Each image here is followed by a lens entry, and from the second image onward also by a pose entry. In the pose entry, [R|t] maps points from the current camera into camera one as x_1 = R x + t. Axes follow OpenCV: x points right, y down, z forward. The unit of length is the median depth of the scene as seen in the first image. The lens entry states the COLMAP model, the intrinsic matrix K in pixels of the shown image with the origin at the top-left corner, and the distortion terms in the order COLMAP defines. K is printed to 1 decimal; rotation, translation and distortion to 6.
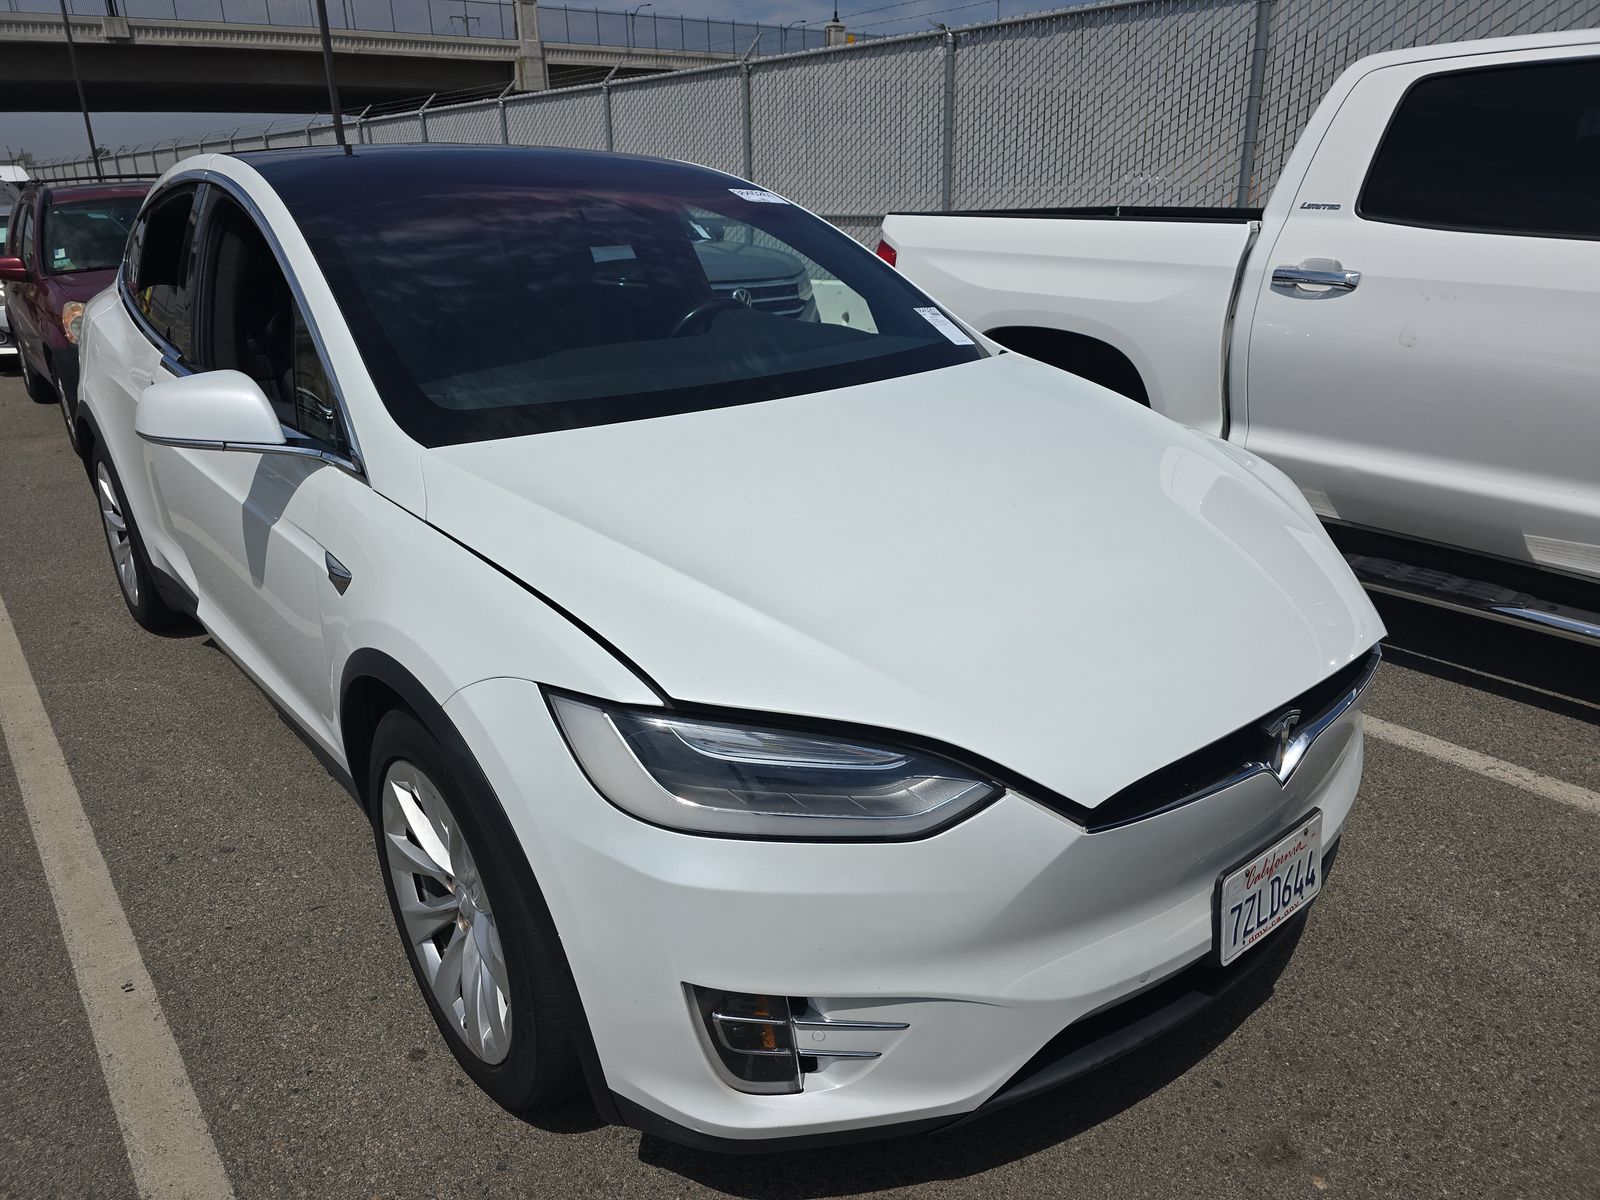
lens RADIAL K [[1086.8, 0, 800.0], [0, 1086.8, 600.0], [0, 0, 1]] dist [0.034855, -0.034658]
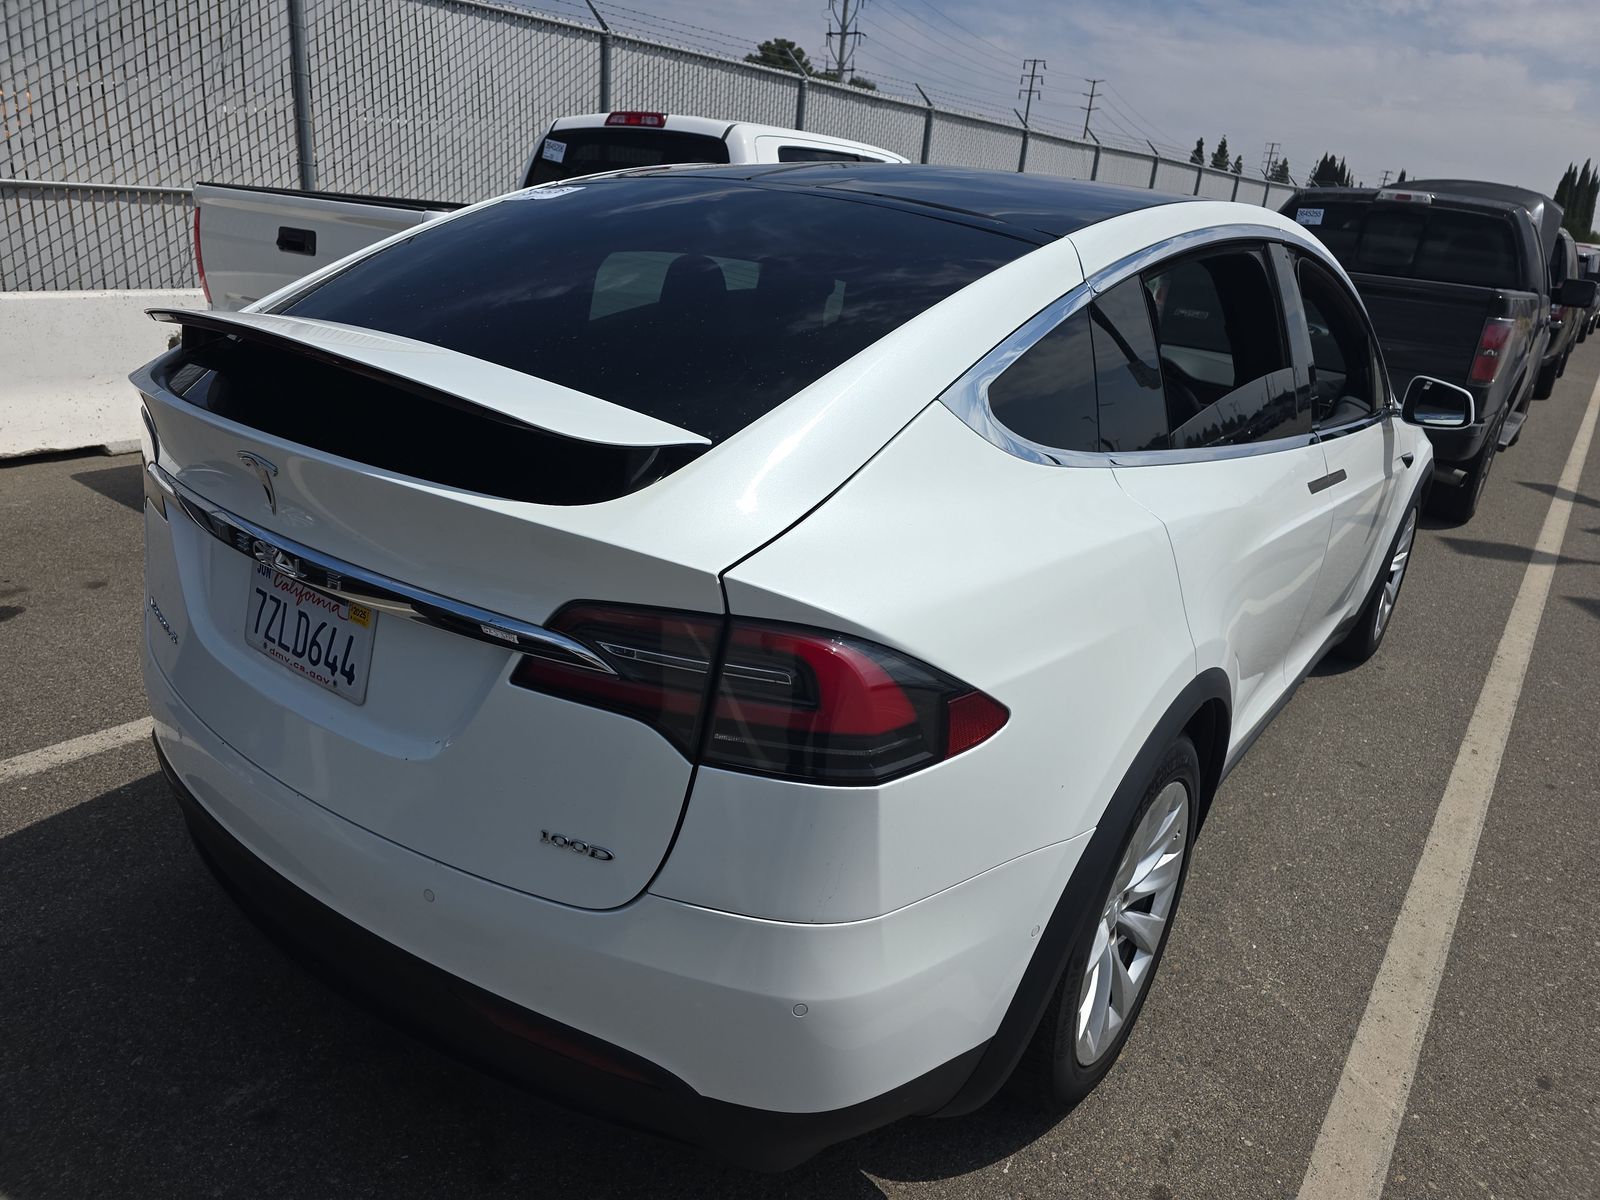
lens RADIAL K [[1096.6, 0, 798.7], [0, 1096.6, 595.8], [0, 0, 1]] dist [0.025651, -0.031711]
pose [[-0.250706, -0.339808, 0.906464, -1.488951], [0.258390, 0.878908, 0.400942, -0.648366], [-0.932942, 0.334740, -0.132544, 1.748476]]
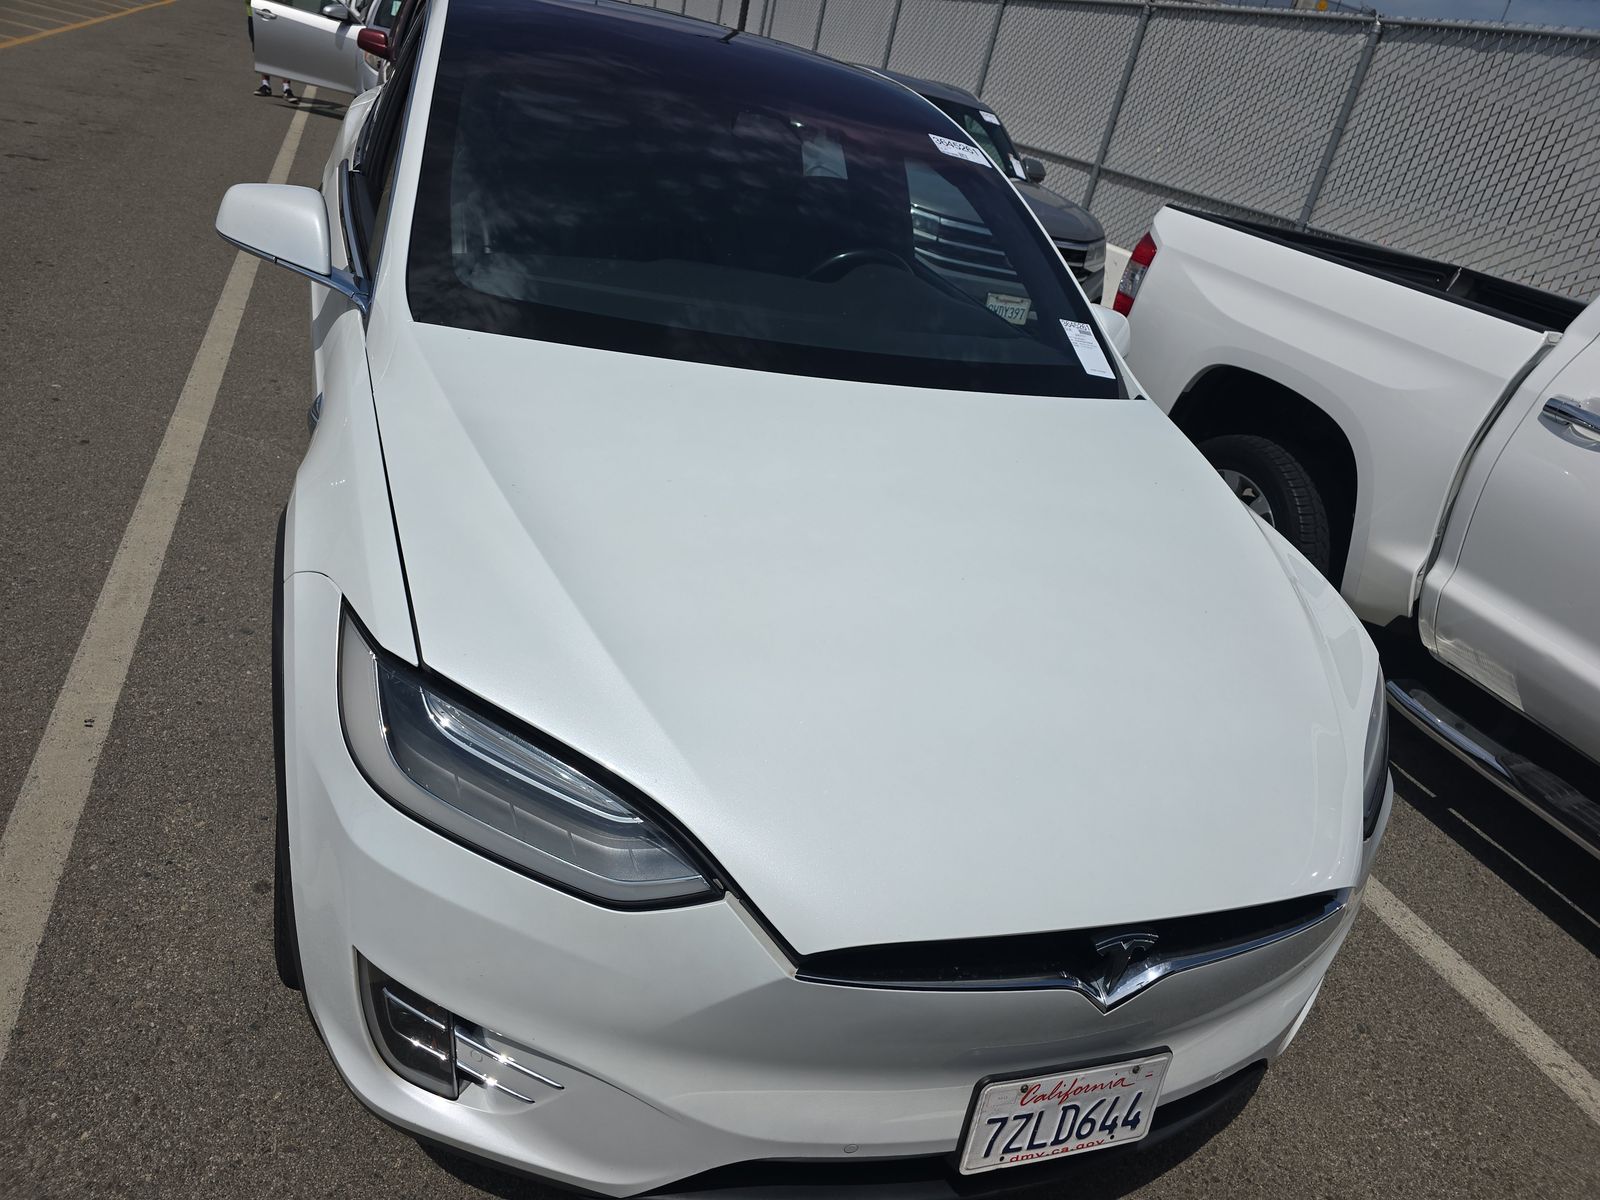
lens RADIAL K [[1096.6, 0, 798.7], [0, 1096.6, 595.8], [0, 0, 1]] dist [0.025651, -0.031711]
pose [[0.917768, 0.335660, -0.212214, 0.185243], [-0.321663, 0.941724, 0.098429, -0.082351], [0.232886, -0.022074, 0.972254, 0.088815]]
